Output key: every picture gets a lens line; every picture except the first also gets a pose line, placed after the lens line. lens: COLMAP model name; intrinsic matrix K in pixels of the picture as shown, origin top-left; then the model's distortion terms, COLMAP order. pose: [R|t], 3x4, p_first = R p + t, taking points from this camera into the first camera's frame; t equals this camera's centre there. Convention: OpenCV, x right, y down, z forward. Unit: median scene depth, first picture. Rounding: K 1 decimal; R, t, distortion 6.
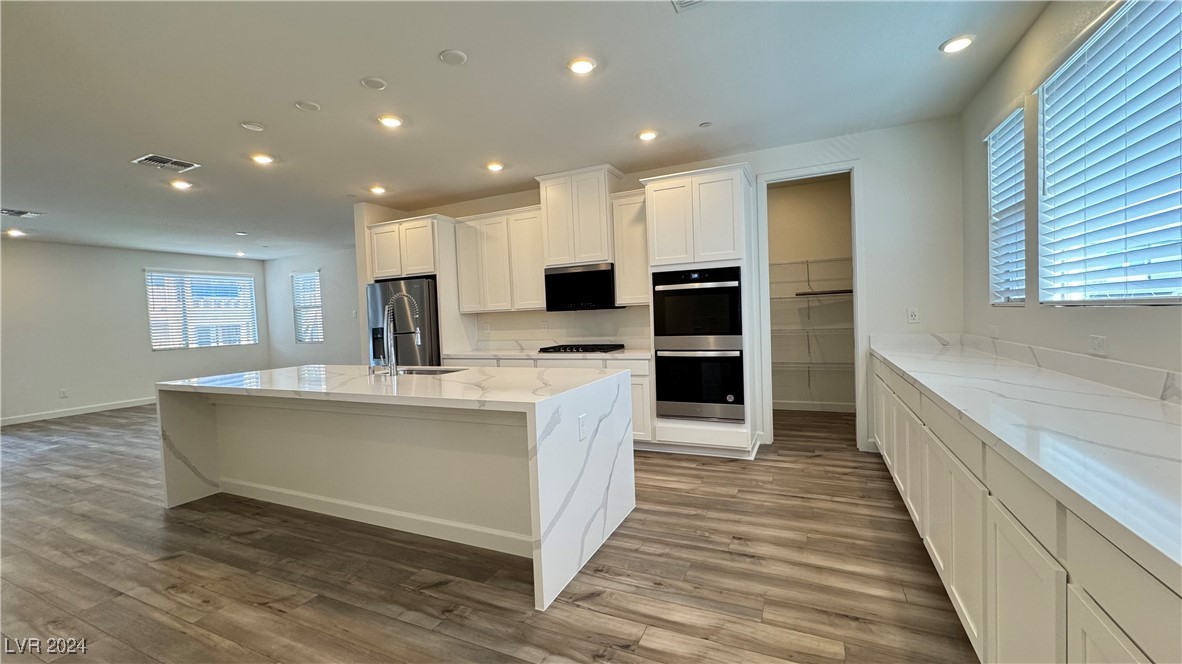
lens RADIAL K [[473.1, 0, 591.2], [0, 473.1, 332.2], [0, 0, 1]] dist [0.000874, 0.000125]
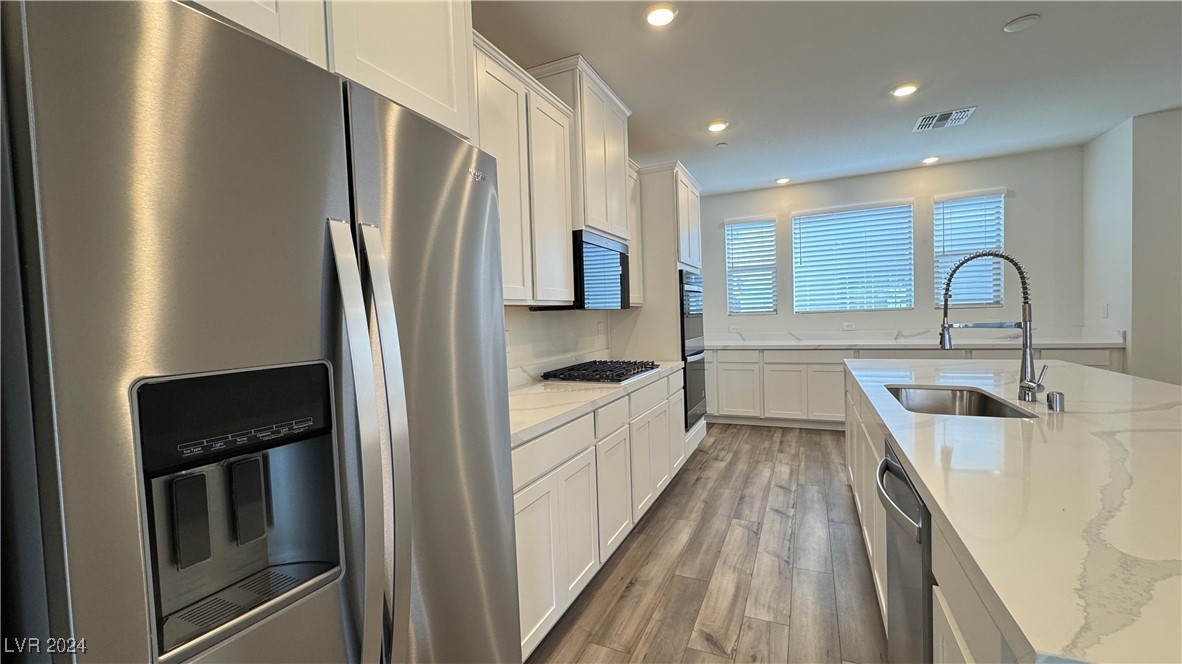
lens RADIAL K [[473.1, 0, 592.7], [0, 473.1, 333.8], [0, 0, 1]] dist [0.000874, 0.000125]
pose [[-0.006557, 0.003112, 0.999974, -1.021441], [0.075134, 0.997170, -0.002610, -0.020056], [-0.997152, 0.075115, -0.006772, 1.594780]]
